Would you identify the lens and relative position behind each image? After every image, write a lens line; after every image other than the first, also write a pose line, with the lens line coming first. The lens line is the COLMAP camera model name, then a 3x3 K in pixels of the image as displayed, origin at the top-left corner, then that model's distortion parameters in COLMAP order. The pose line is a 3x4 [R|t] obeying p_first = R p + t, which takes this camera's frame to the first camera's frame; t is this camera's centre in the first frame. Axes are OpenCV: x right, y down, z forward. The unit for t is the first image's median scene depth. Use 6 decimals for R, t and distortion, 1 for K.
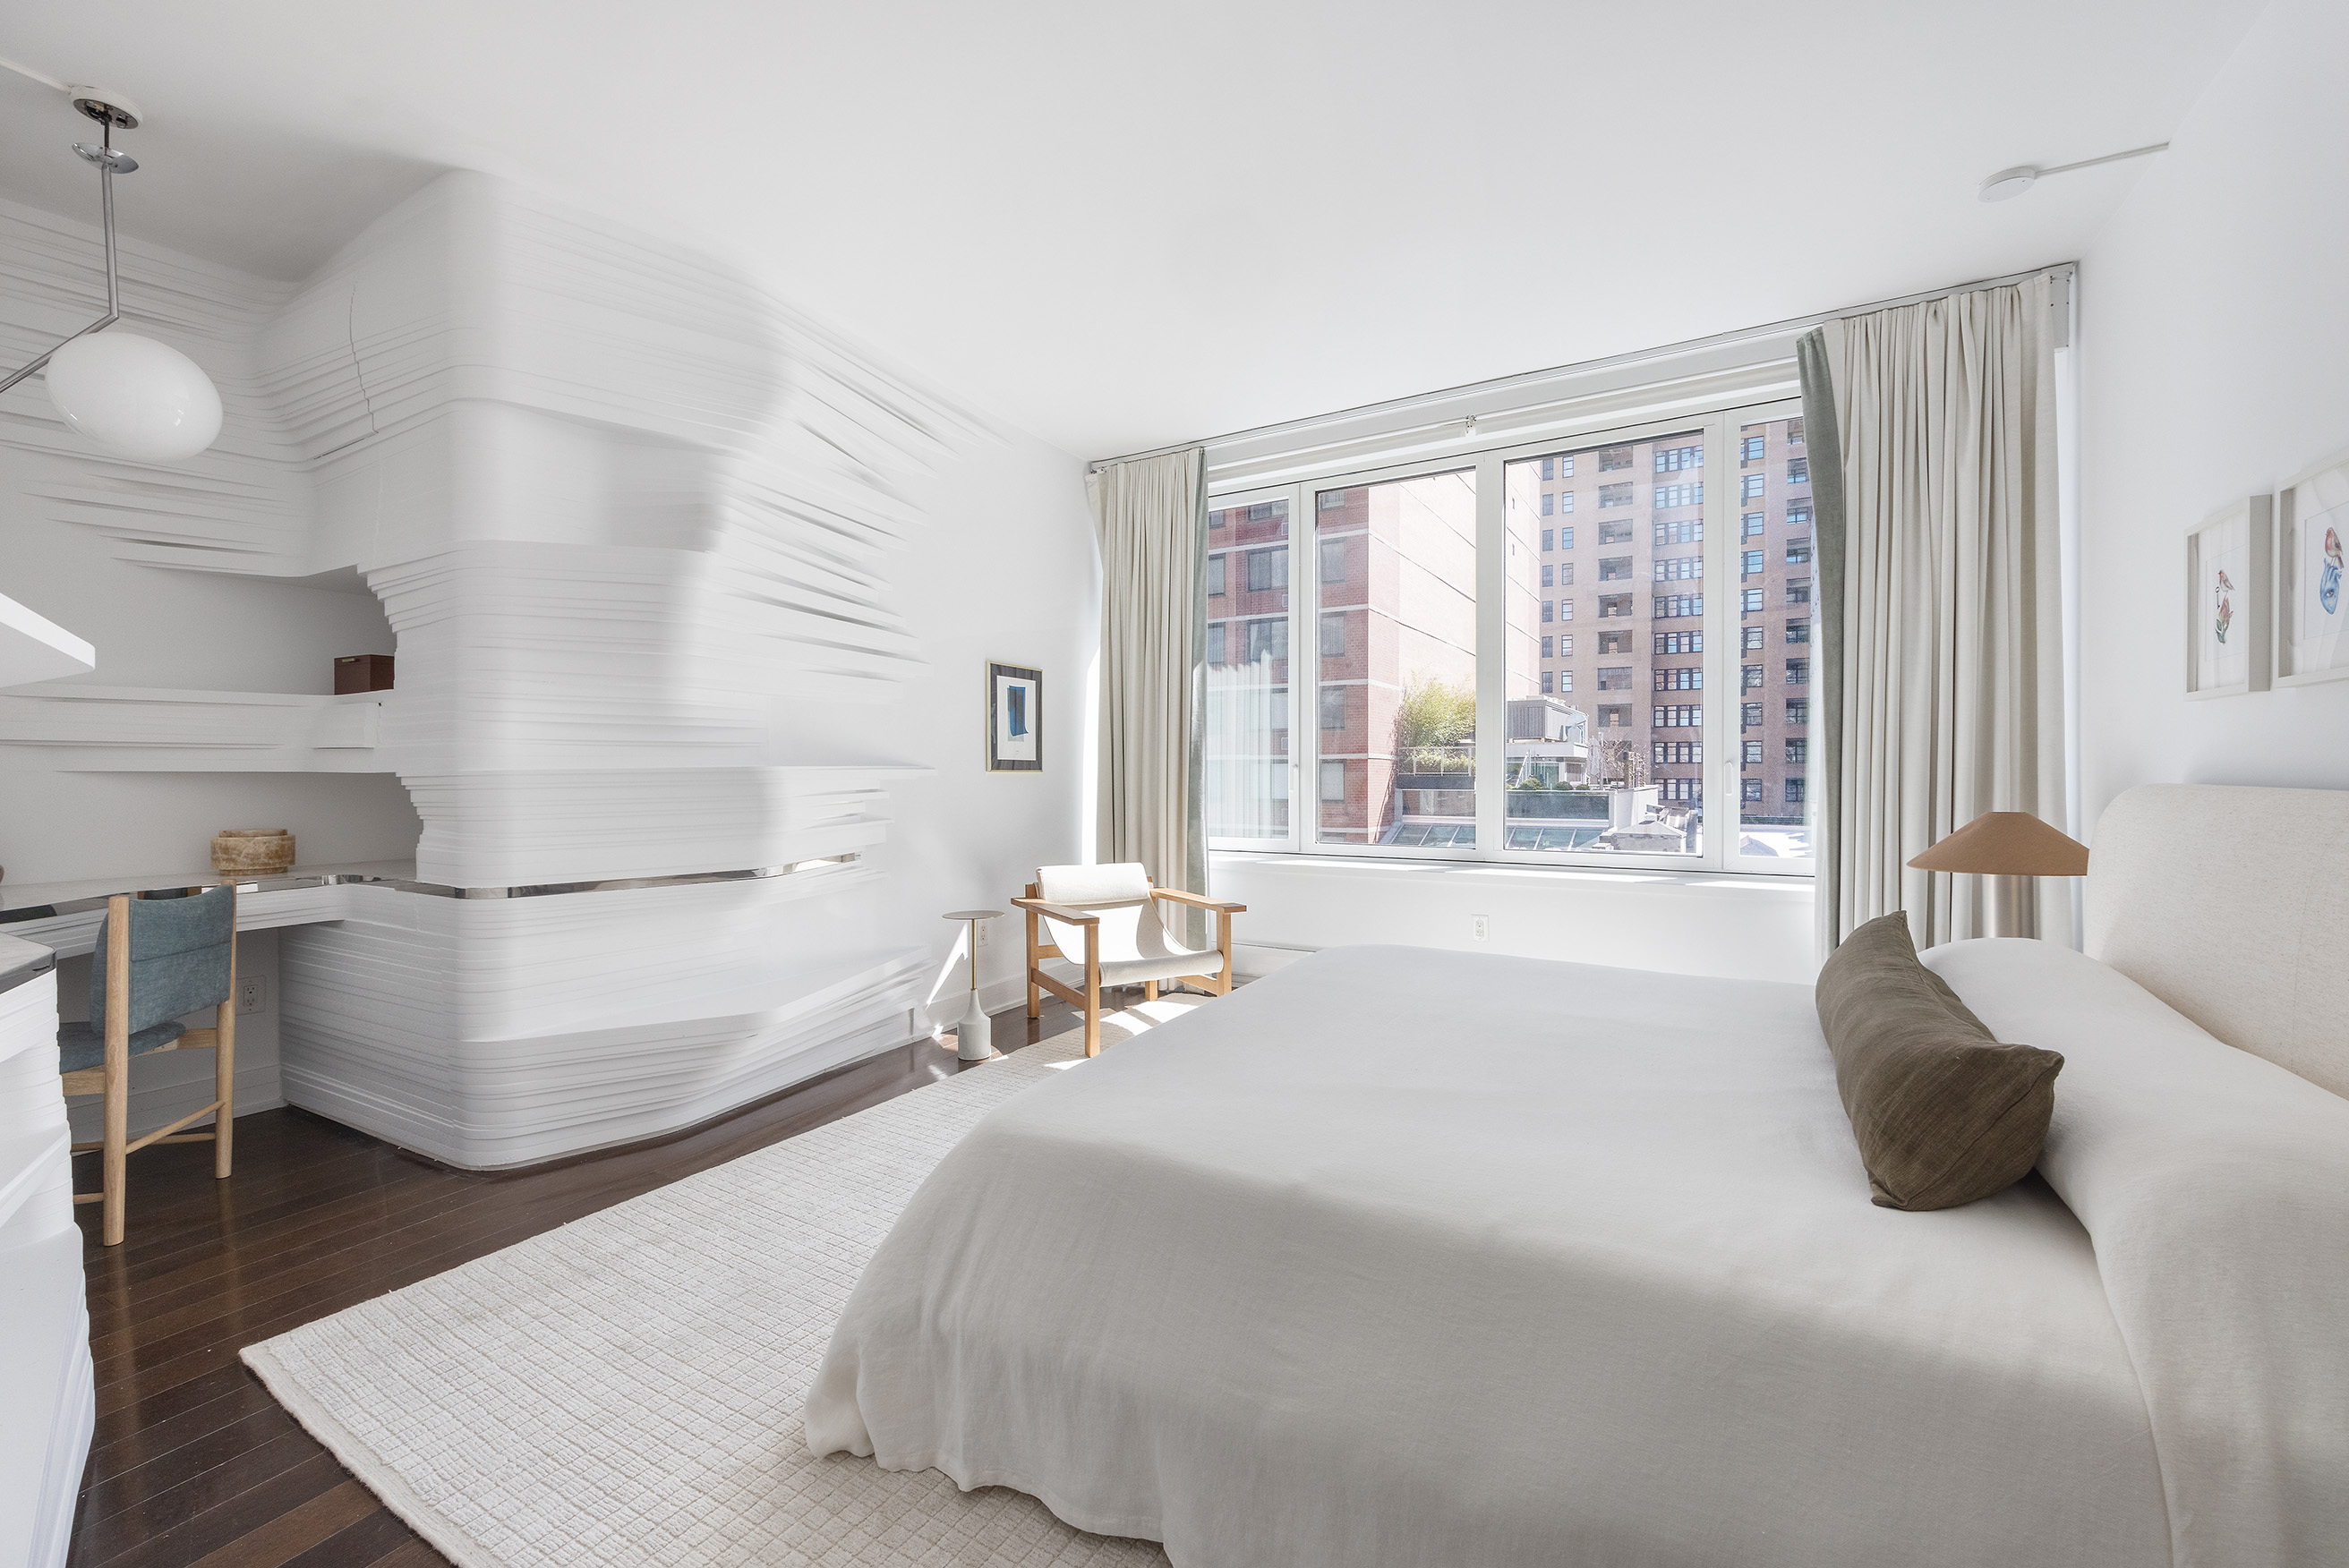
lens RADIAL K [[909.4, 0, 1166.0], [0, 909.4, 787.8], [0, 0, 1]] dist [-0.000395, -0.000033]
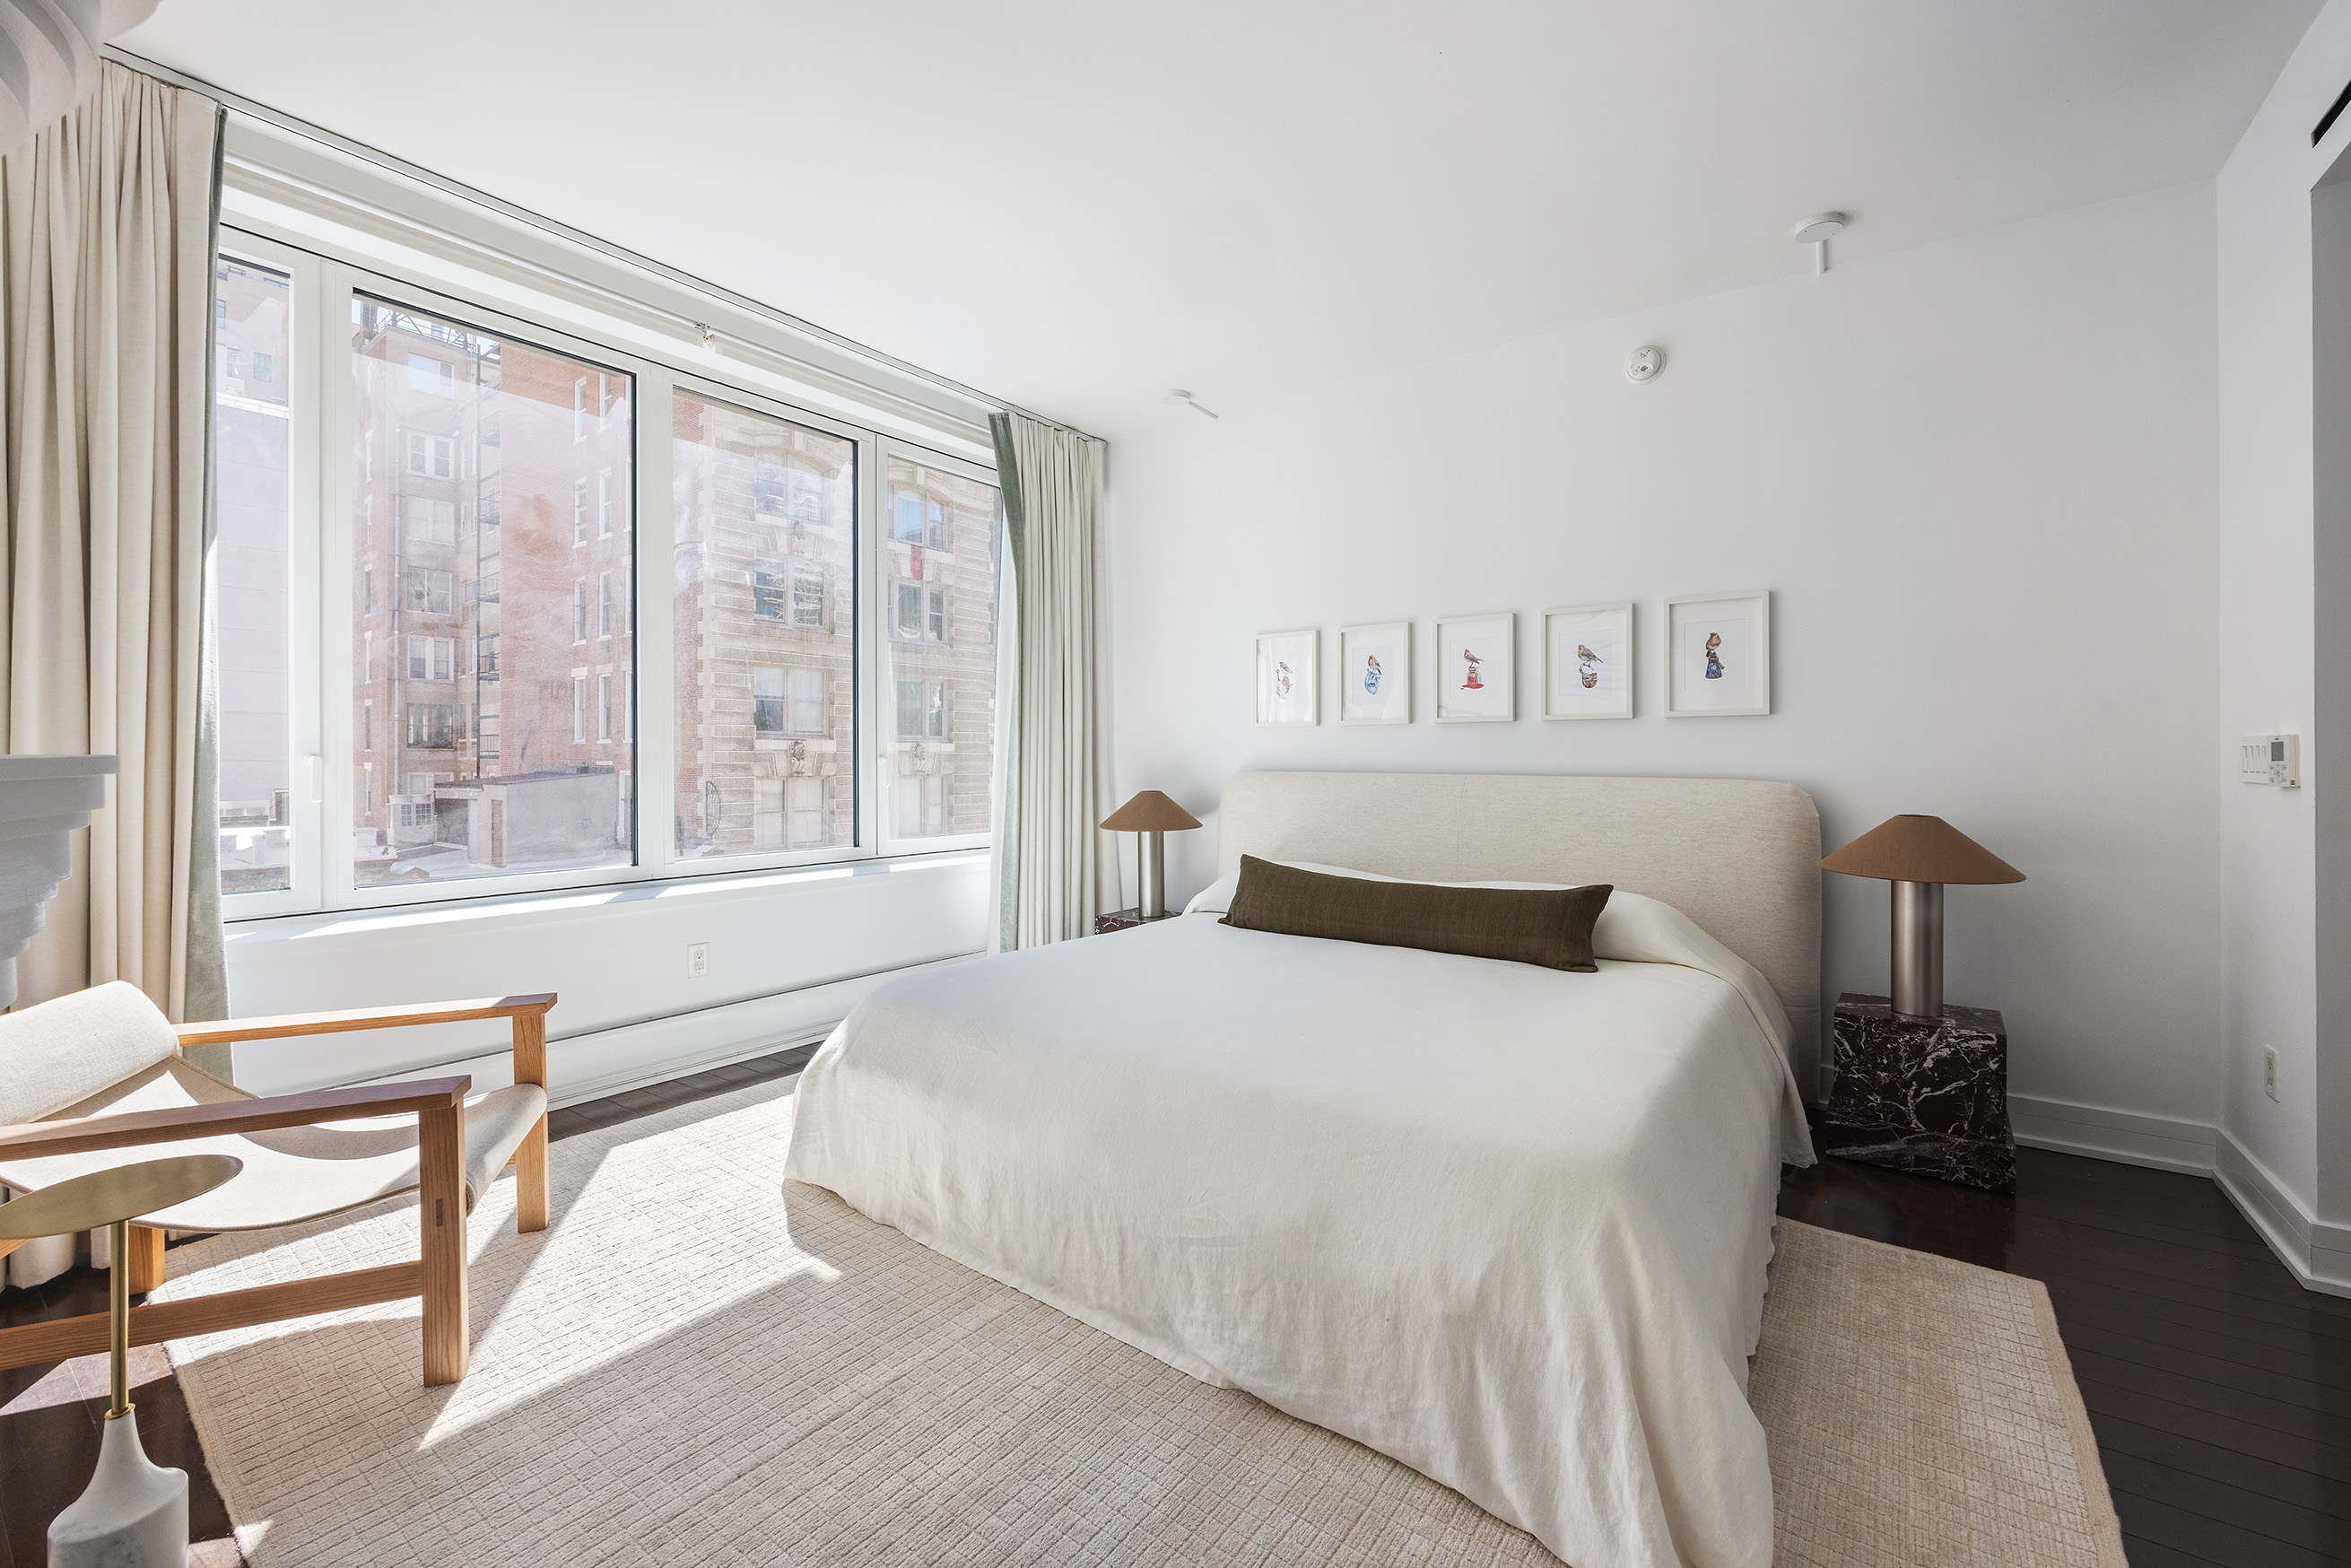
lens RADIAL K [[910.3, 0, 1170.4], [0, 910.3, 760.1], [0, 0, 1]] dist [-0.000395, -0.000033]
pose [[0.167039, -0.008205, 0.985916, -0.350354], [0.009408, 0.999933, 0.006727, -0.020658], [-0.985905, 0.008151, 0.167105, 0.401113]]
